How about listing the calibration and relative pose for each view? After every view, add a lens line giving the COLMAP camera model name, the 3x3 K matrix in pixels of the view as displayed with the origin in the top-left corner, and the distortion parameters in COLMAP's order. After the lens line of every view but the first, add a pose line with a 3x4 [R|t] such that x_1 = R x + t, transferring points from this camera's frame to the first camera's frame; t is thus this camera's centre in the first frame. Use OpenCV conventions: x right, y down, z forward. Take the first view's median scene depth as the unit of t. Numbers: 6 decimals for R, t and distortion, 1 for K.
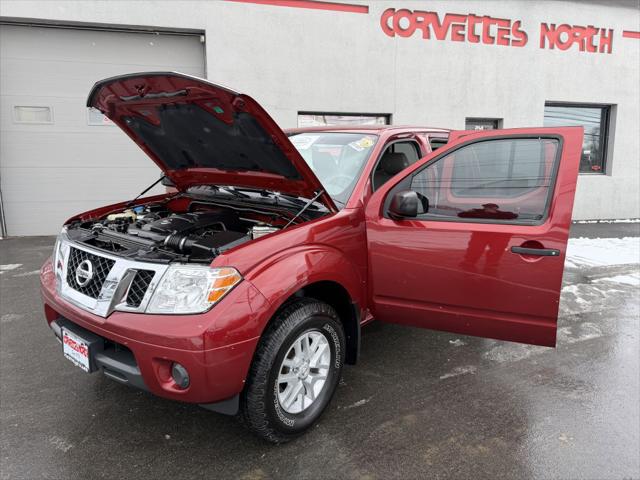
lens RADIAL K [[451.0, 0, 320.0], [0, 451.0, 240.0], [0, 0, 1]] dist [0.026874, -0.030921]
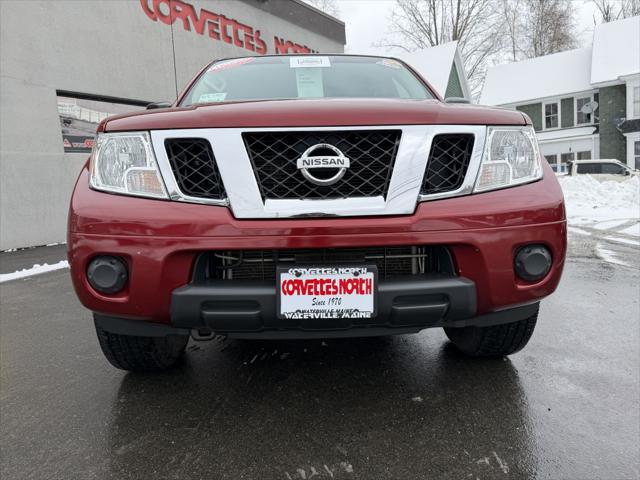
lens RADIAL K [[452.2, 0, 319.3], [0, 452.2, 241.7], [0, 0, 1]] dist [0.025123, -0.032068]
pose [[0.753499, -0.127841, 0.644900, -0.855550], [0.167994, 0.985788, -0.000868, 0.162701], [-0.635623, 0.108993, 0.764267, 0.516590]]
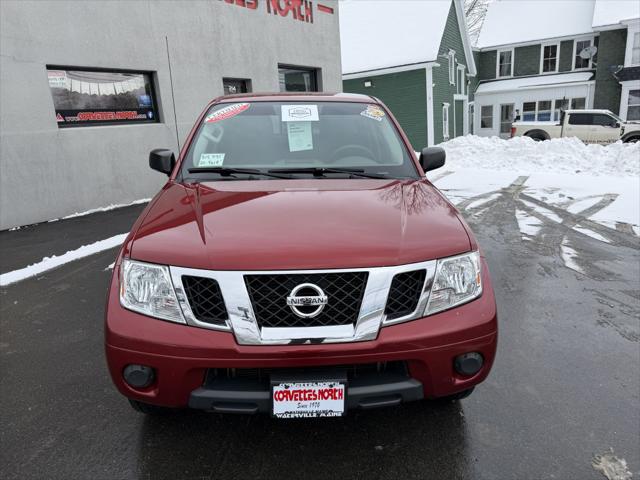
lens RADIAL K [[451.0, 0, 320.0], [0, 451.0, 240.0], [0, 0, 1]] dist [0.026874, -0.030921]
pose [[0.742643, -0.211821, 0.635305, -0.897476], [0.154069, 0.977254, 0.145732, -0.125844], [-0.651724, -0.010347, 0.758386, 0.376296]]
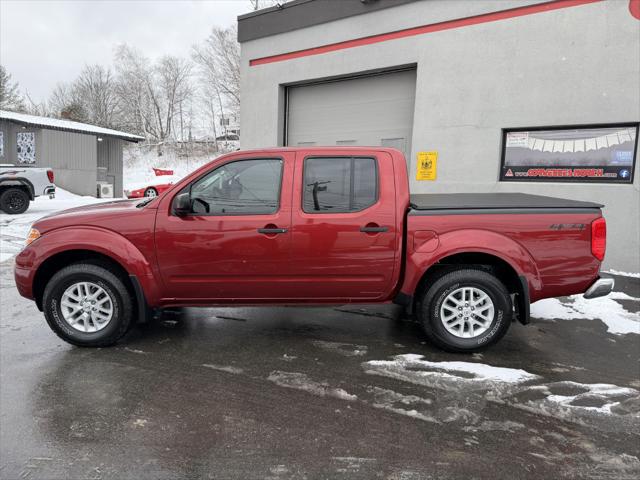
lens RADIAL K [[448.7, 0, 315.4], [0, 448.7, 237.2], [0, 0, 1]] dist [0.064341, -0.095294]
pose [[0.614635, 0.111193, -0.780935, 1.620445], [-0.157298, 0.987408, 0.016790, -0.097348], [0.772969, 0.112519, 0.624387, 0.586703]]
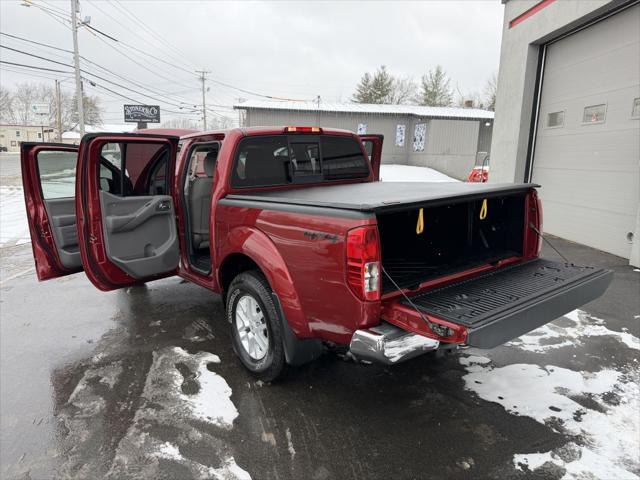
lens RADIAL K [[448.7, 0, 315.4], [0, 448.7, 237.2], [0, 0, 1]] dist [0.064341, -0.095294]
pose [[-0.233138, 0.164972, -0.958348, 1.876458], [-0.171804, 0.963015, 0.207570, -0.426092], [0.957147, 0.213041, -0.196172, 2.322862]]
